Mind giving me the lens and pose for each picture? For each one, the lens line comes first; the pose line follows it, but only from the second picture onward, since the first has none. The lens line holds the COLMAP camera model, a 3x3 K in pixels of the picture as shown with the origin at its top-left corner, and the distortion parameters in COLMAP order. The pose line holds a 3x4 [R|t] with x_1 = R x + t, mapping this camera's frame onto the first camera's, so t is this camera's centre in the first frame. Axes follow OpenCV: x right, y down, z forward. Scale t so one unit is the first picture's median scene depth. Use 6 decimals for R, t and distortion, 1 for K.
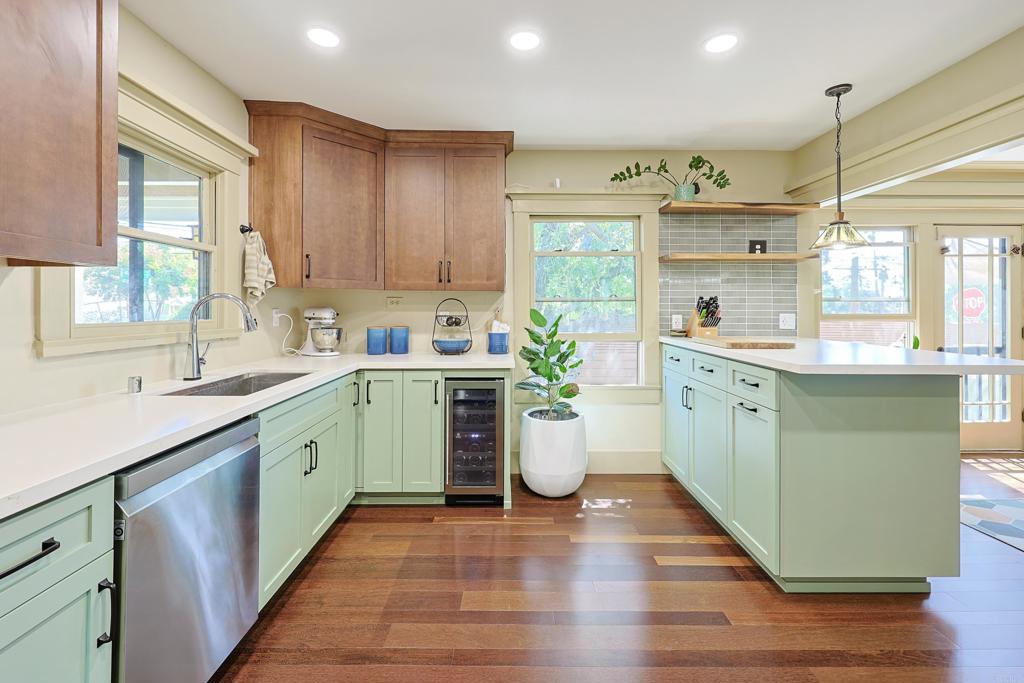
lens RADIAL K [[443.7, 0, 508.0], [0, 443.7, 307.3], [0, 0, 1]] dist [-0.000272, -0.000079]
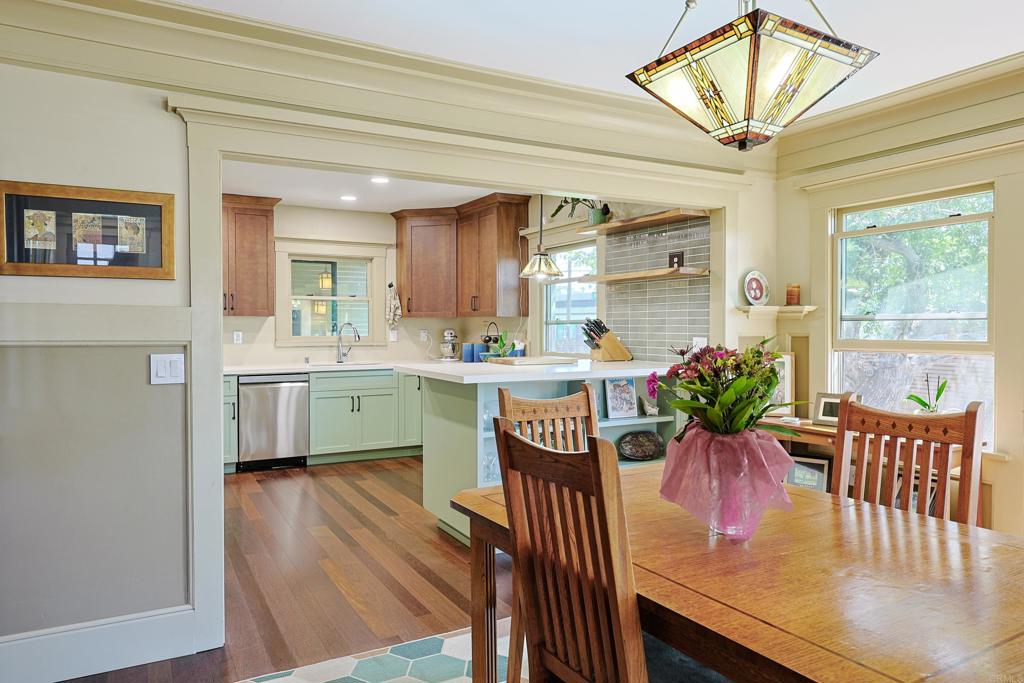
lens RADIAL K [[663.8, 0, 513.1], [0, 663.8, 339.0], [0, 0, 1]] dist [0.010566, 0.000431]
pose [[0.493385, 0.015222, -0.869678, 1.540133], [0.002374, 0.999820, 0.018846, -0.007085], [0.869808, -0.011363, 0.493260, 0.080132]]
